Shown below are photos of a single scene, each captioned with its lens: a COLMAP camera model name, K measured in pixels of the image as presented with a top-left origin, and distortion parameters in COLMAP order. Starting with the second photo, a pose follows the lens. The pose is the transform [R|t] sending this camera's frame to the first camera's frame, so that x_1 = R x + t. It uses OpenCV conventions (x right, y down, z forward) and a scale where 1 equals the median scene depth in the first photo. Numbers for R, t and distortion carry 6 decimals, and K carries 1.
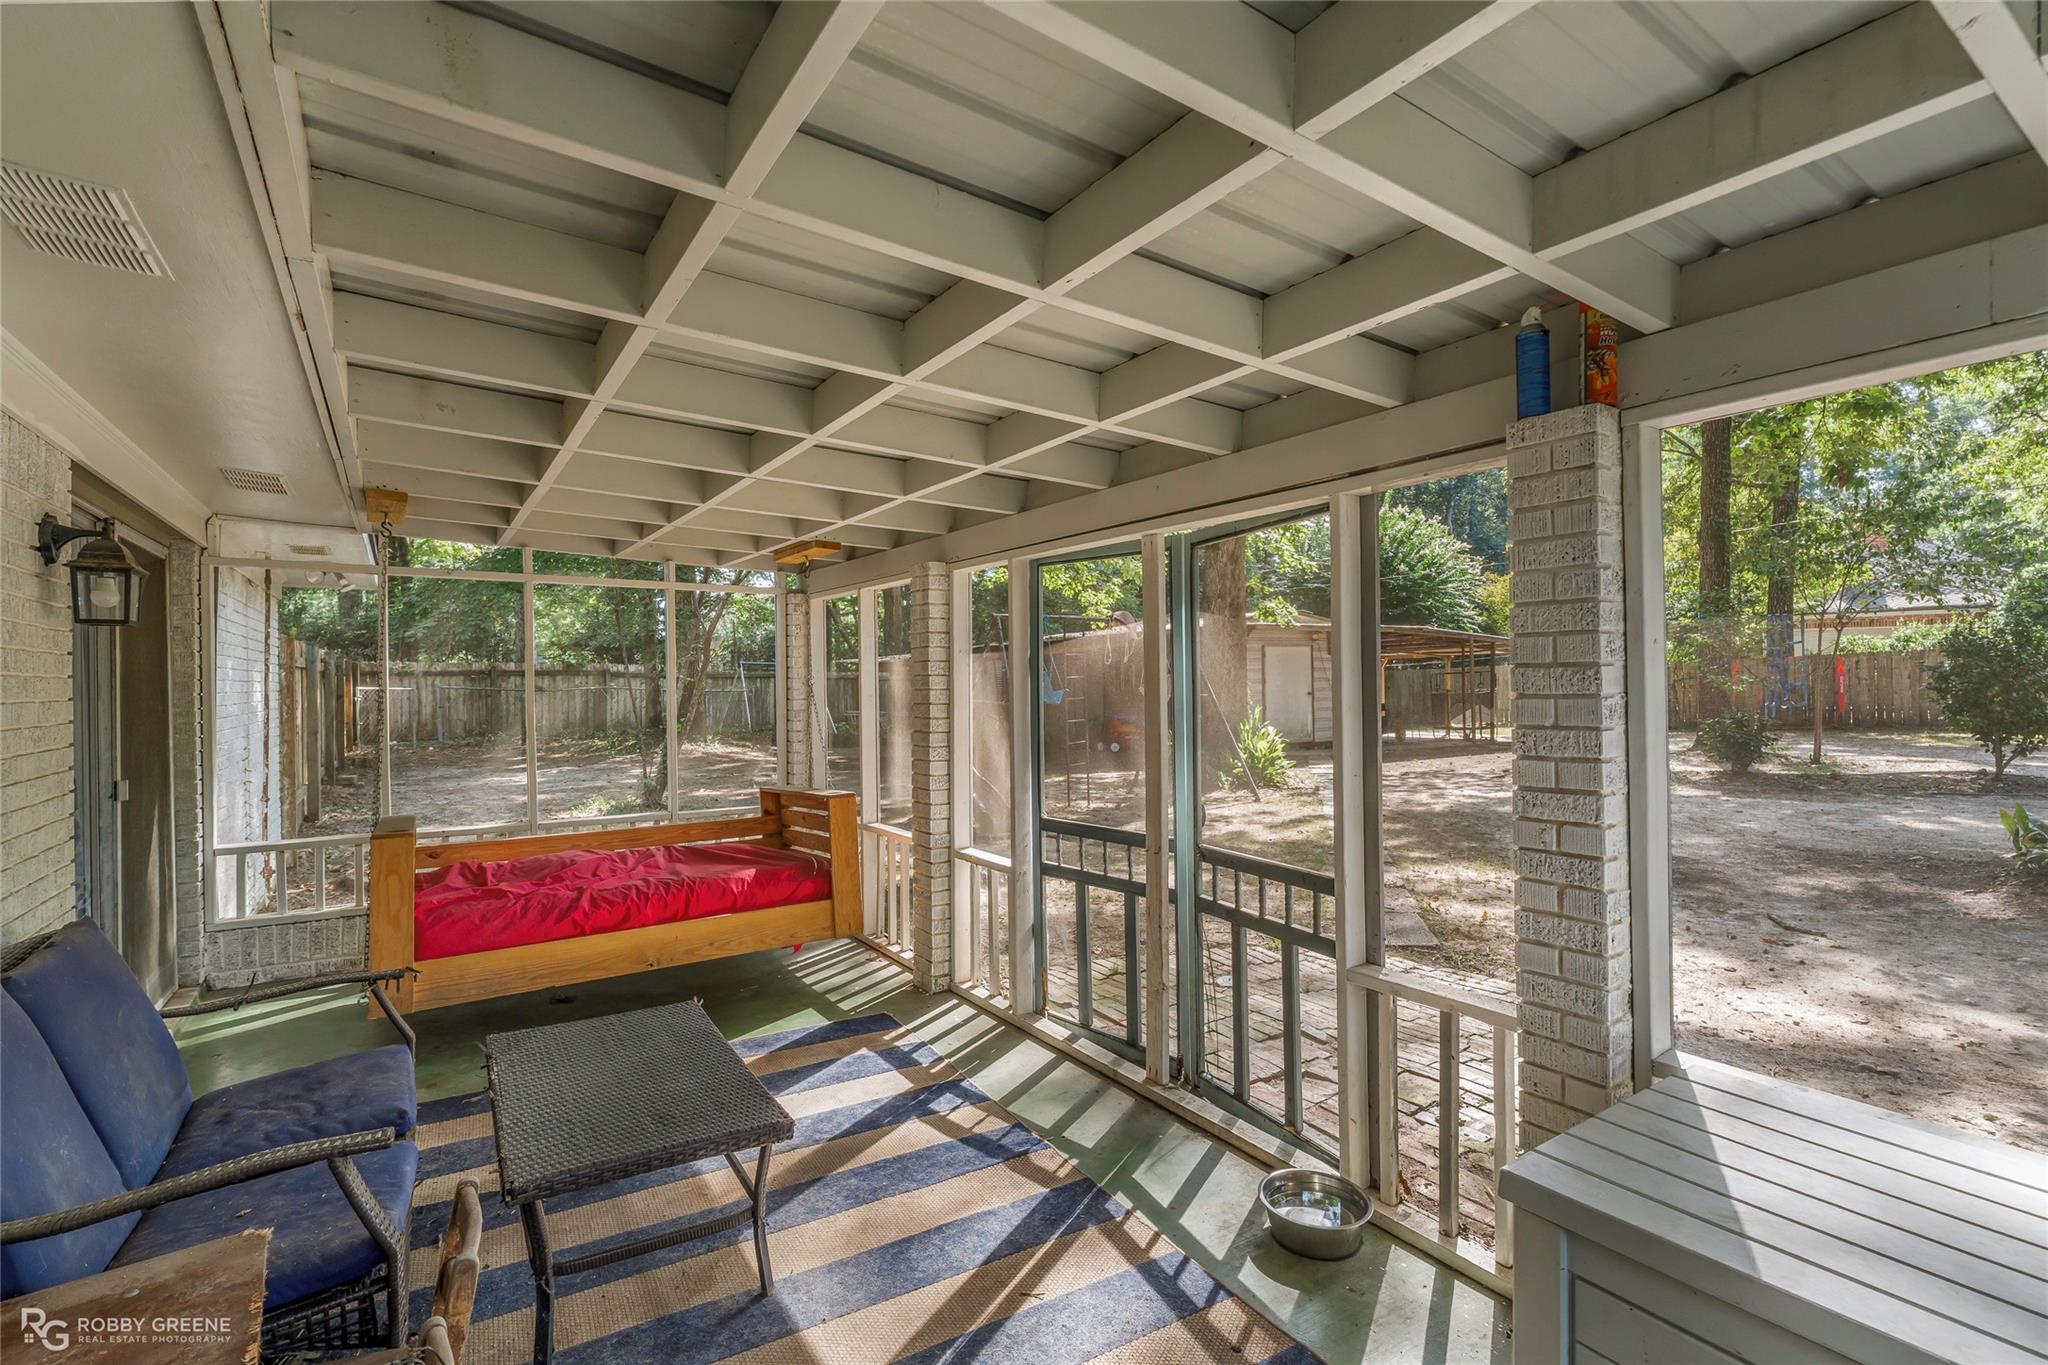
lens RADIAL K [[933.2, 0, 1019.7], [0, 933.2, 681.9], [0, 0, 1]] dist [-0.009624, 0.001594]
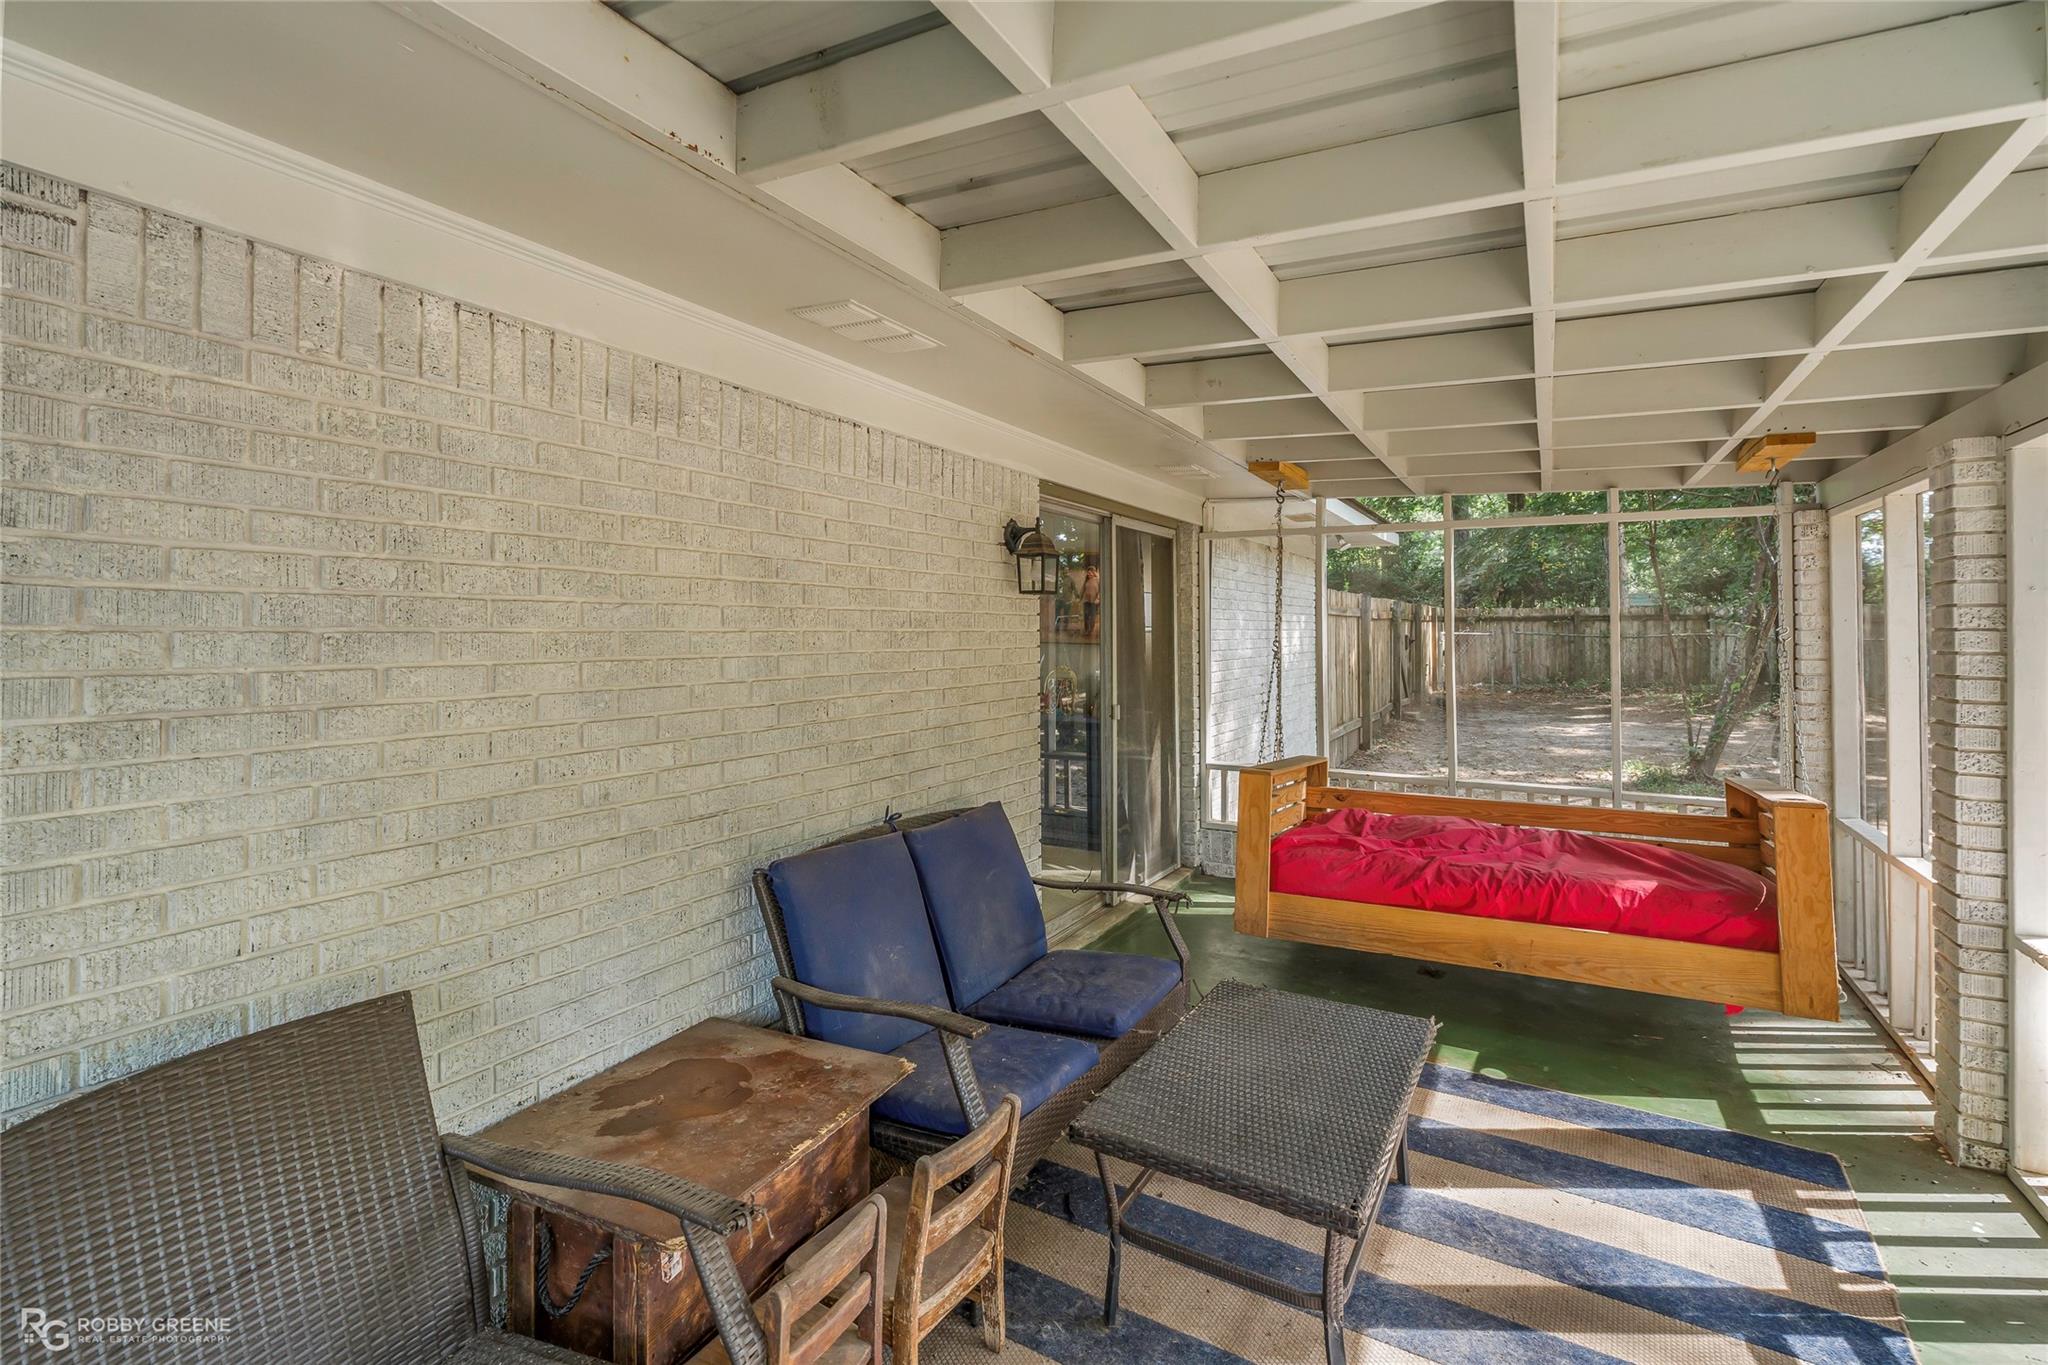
lens RADIAL K [[933.2, 0, 1025.1], [0, 933.2, 624.1], [0, 0, 1]] dist [-0.009624, 0.001594]
pose [[0.459421, -0.000211, -0.888218, 0.154095], [-0.001280, 0.999999, -0.000900, -0.008953], [0.888218, 0.001551, 0.459420, 0.198459]]
